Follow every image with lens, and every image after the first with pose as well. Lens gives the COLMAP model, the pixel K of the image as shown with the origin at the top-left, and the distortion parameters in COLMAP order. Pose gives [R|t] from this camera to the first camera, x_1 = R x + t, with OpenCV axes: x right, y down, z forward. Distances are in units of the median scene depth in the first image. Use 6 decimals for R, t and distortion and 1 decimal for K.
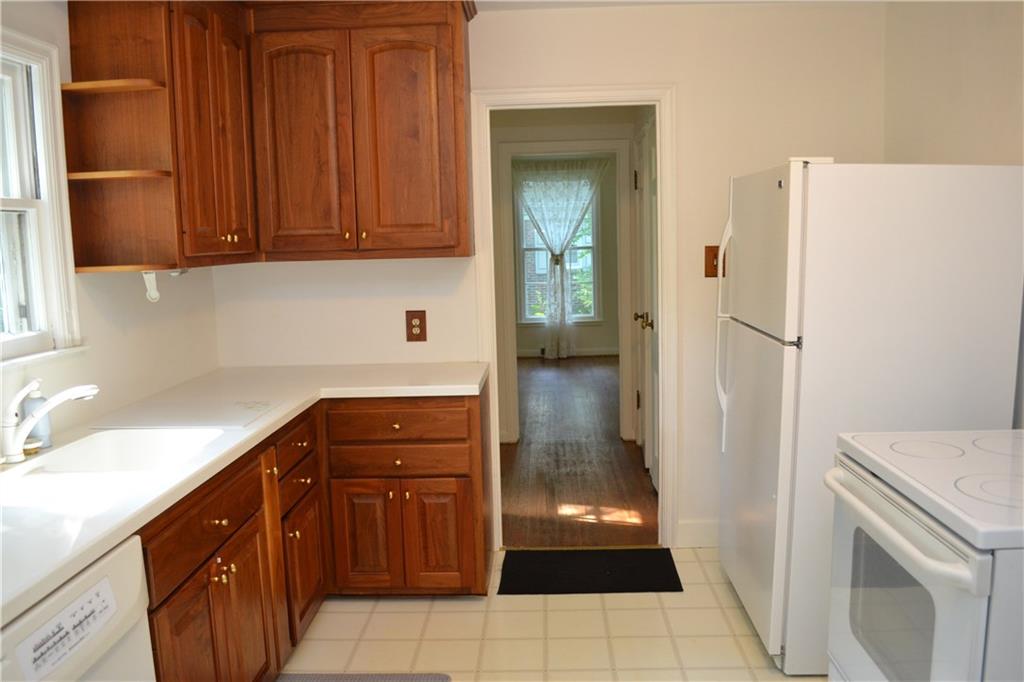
lens RADIAL K [[821.4, 0, 513.6], [0, 821.4, 339.8], [0, 0, 1]] dist [-0.077568, 0.014070]
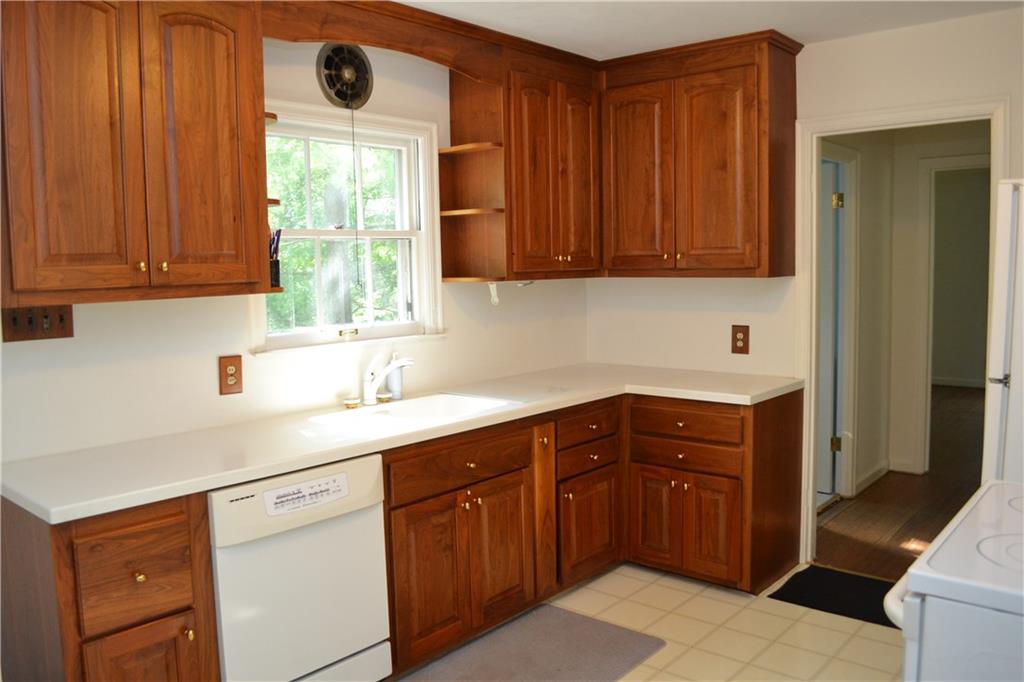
lens RADIAL K [[821.4, 0, 514.5], [0, 821.4, 339.8], [0, 0, 1]] dist [-0.077568, 0.014070]
pose [[0.779804, 0.069378, -0.622167, 0.373564], [-0.078397, 0.996839, 0.012898, -0.008223], [0.621095, 0.038718, 0.782778, -0.039022]]
